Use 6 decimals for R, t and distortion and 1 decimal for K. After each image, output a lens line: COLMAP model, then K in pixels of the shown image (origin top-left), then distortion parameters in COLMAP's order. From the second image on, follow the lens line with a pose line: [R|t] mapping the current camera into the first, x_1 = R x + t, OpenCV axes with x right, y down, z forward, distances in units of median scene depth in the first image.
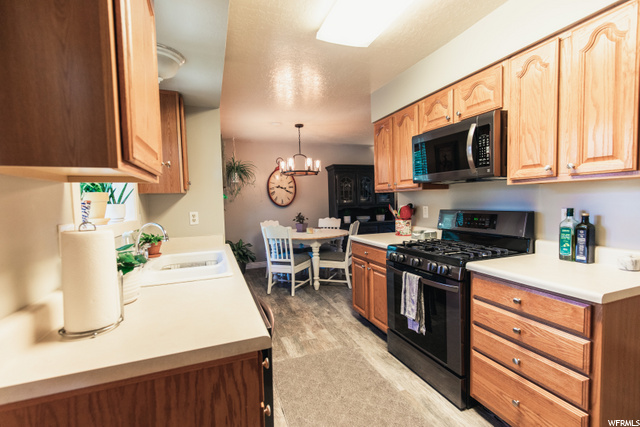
lens RADIAL K [[297.9, 0, 318.7], [0, 297.9, 212.1], [0, 0, 1]] dist [0.001849, -0.000219]
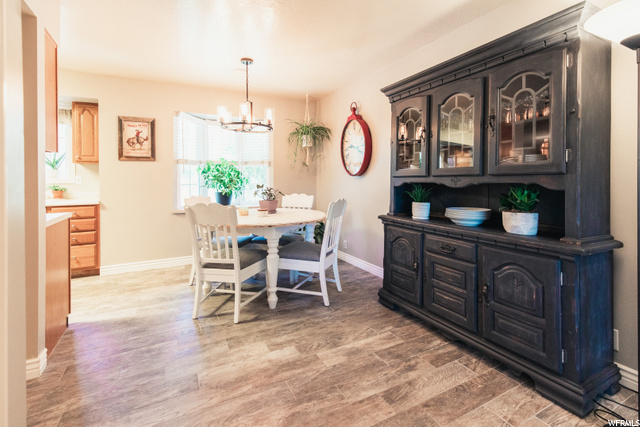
lens RADIAL K [[297.9, 0, 325.0], [0, 297.9, 177.5], [0, 0, 1]] dist [0.001849, -0.000219]
pose [[0.098658, 0.017995, -0.994959, 0.785239], [-0.038313, 0.999164, 0.014272, -0.035131], [0.994384, 0.036712, 0.099265, 1.339691]]
